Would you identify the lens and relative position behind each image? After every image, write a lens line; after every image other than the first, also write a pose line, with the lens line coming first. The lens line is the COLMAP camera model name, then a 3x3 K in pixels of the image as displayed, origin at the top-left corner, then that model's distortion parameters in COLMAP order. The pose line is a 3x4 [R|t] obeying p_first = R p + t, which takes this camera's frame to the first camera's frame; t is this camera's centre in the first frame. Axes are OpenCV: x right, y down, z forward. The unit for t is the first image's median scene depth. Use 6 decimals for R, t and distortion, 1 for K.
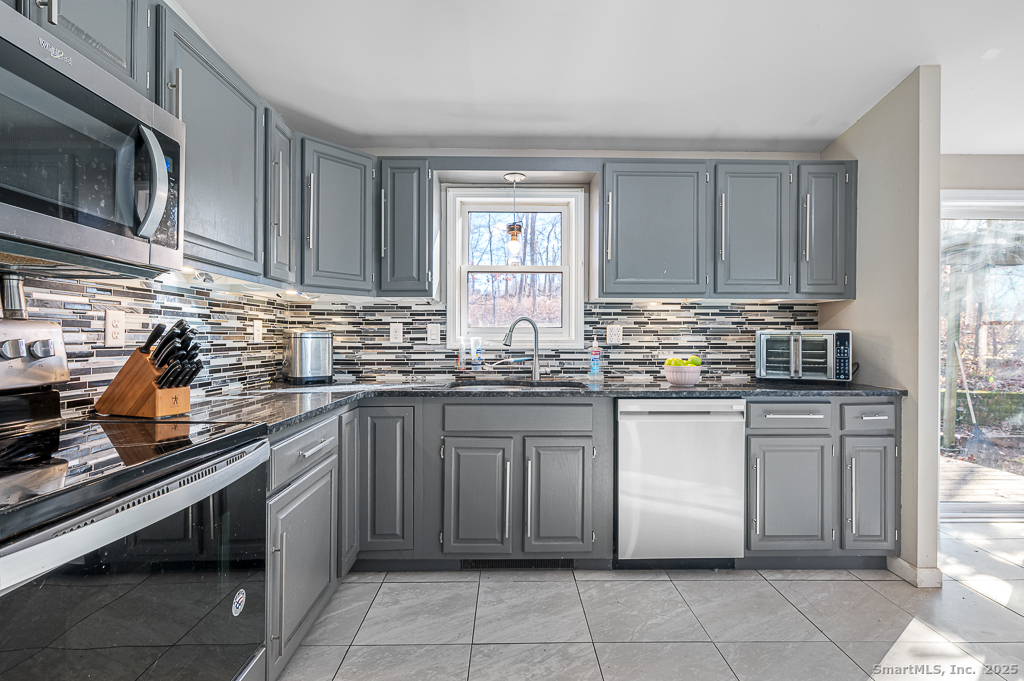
lens RADIAL K [[465.0, 0, 517.8], [0, 465.0, 341.6], [0, 0, 1]] dist [-0.004280, 0.001144]
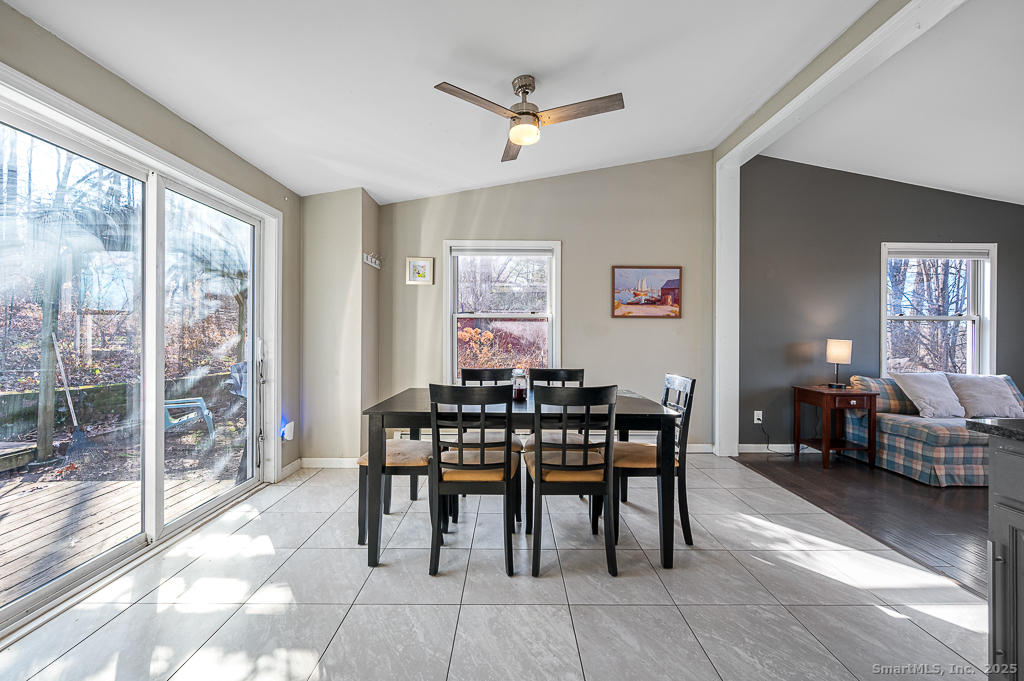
lens RADIAL K [[423.4, 0, 513.1], [0, 423.4, 340.2], [0, 0, 1]] dist [0.001477, 0.001156]
pose [[0.020333, -0.015535, 0.999673, 0.479098], [-0.003738, 0.999871, 0.015614, -0.004914], [-0.999786, -0.004054, 0.020272, 0.365295]]
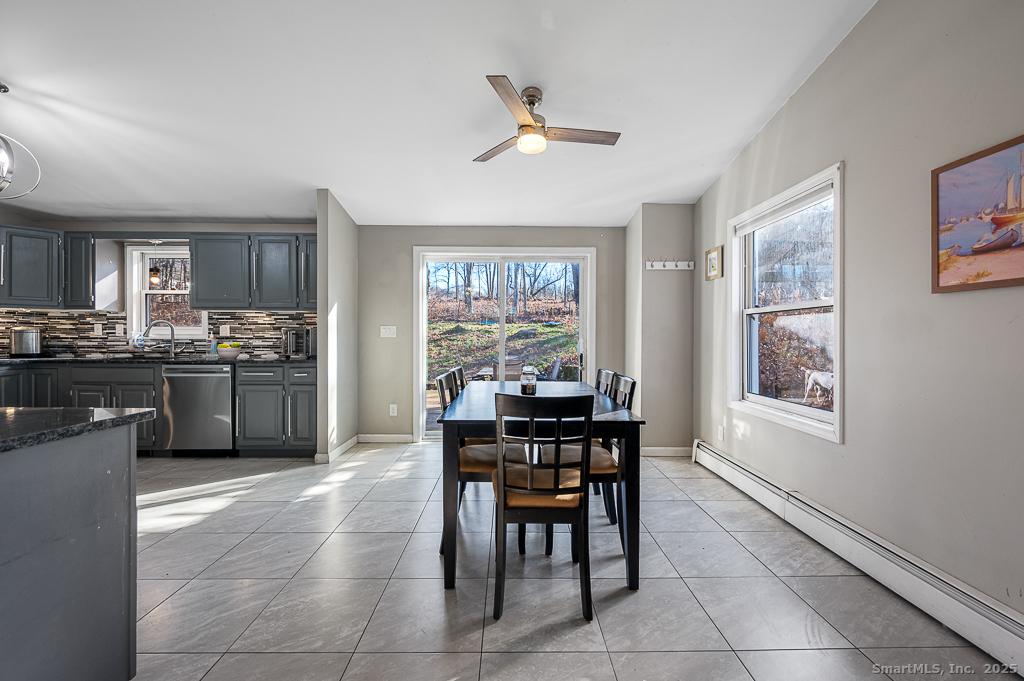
lens RADIAL K [[423.4, 0, 511.8], [0, 423.4, 340.4], [0, 0, 1]] dist [0.001477, 0.001156]
pose [[0.999664, 0.002666, -0.025787, 1.318341], [-0.002423, 0.999952, 0.009483, 0.002857], [0.025811, -0.009418, 0.999622, -0.540682]]
